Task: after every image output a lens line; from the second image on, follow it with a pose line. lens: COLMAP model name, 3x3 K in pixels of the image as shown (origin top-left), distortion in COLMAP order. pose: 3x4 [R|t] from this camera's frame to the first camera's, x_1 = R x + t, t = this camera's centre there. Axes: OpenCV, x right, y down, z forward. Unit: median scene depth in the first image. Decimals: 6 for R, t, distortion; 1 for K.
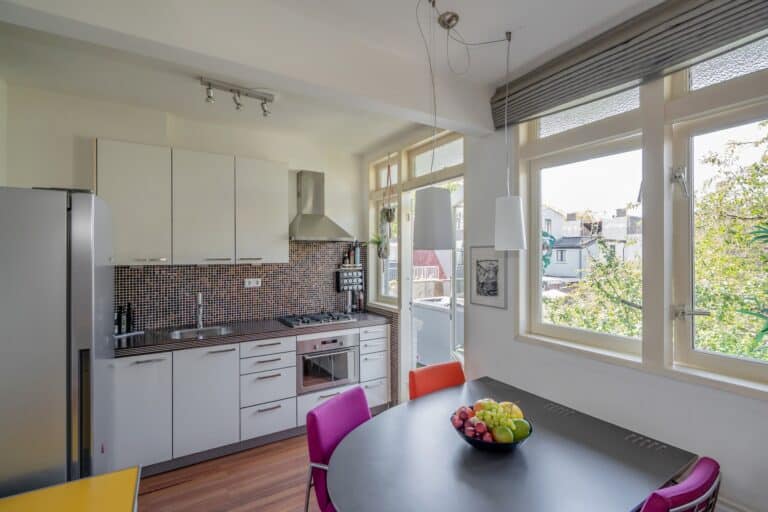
lens RADIAL K [[357.6, 0, 389.3], [0, 357.6, 258.5], [0, 0, 1]] dist [-0.001702, 0.000941]
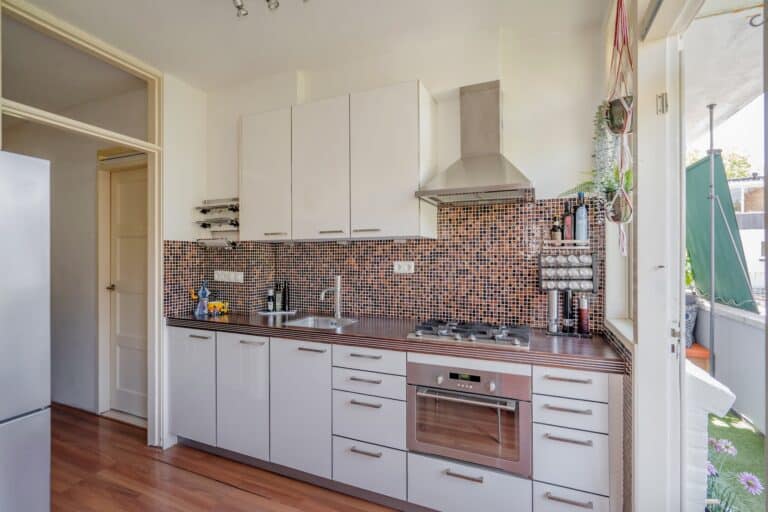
lens RADIAL K [[357.6, 0, 389.3], [0, 357.6, 258.5], [0, 0, 1]] dist [-0.001702, 0.000941]
pose [[0.565172, 0.002613, -0.824969, 0.213205], [-0.007669, 0.999968, -0.002087, 0.054420], [0.824937, 0.007507, 0.565174, 0.592917]]
